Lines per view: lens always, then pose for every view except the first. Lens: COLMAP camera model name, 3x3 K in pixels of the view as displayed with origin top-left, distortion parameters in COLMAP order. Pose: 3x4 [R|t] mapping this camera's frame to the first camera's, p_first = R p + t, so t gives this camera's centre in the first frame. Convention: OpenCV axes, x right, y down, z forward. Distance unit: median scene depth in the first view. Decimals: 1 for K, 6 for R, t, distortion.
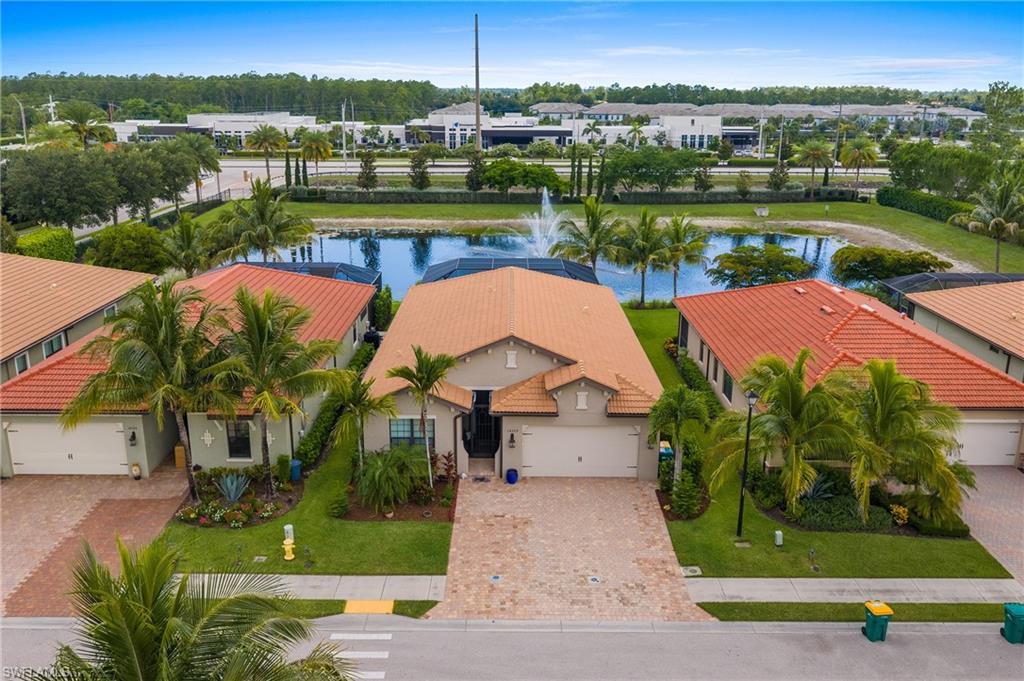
lens RADIAL K [[857.0, 0, 512.0], [0, 857.0, 340.5], [0, 0, 1]] dist [0.004864, 0.001112]
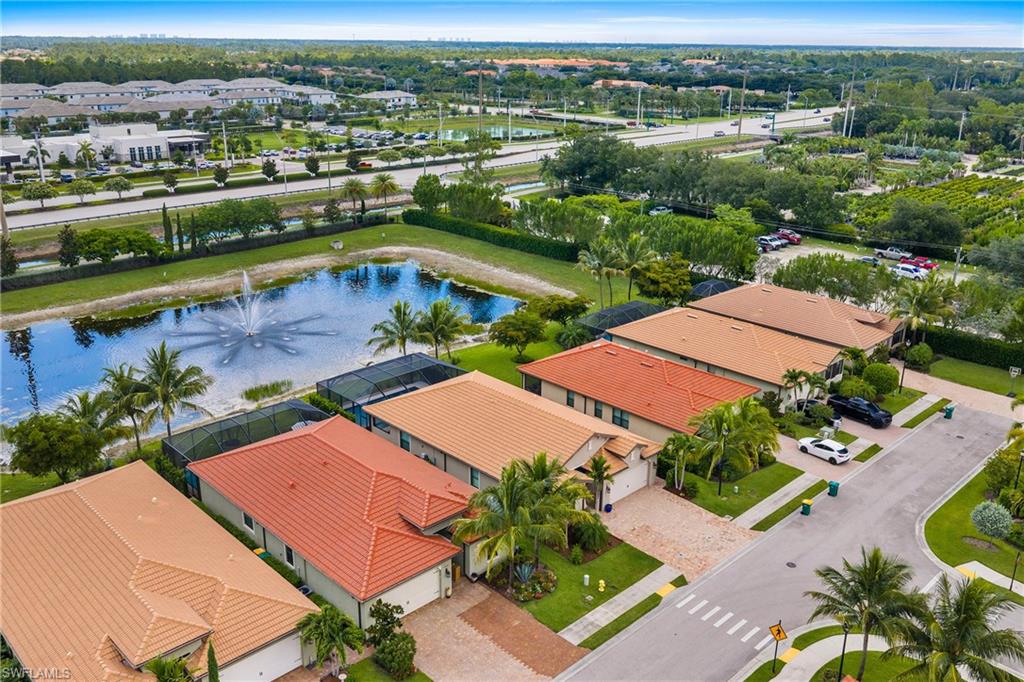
lens RADIAL K [[869.7, 0, 512.0], [0, 869.7, 341.0], [0, 0, 1]] dist [-0.032125, -0.001398]
pose [[0.720936, -0.226648, 0.654891, -0.344977], [0.188347, 0.973517, 0.129577, -0.124961], [-0.666916, 0.029930, 0.744532, -0.060993]]
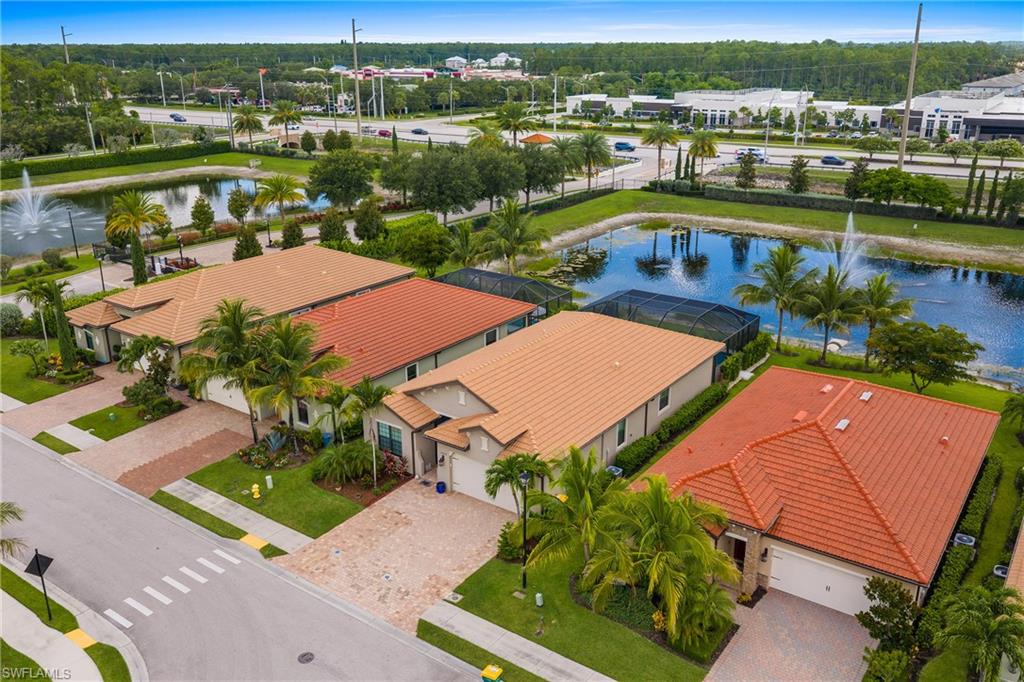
lens RADIAL K [[842.9, 0, 512.0], [0, 842.9, 341.0], [0, 0, 1]] dist [-0.001503, -0.004399]
pose [[0.808908, 0.182640, -0.558848, 0.207972], [-0.152593, 0.983172, 0.100442, -0.055500], [0.567788, 0.004028, 0.823165, 0.005241]]
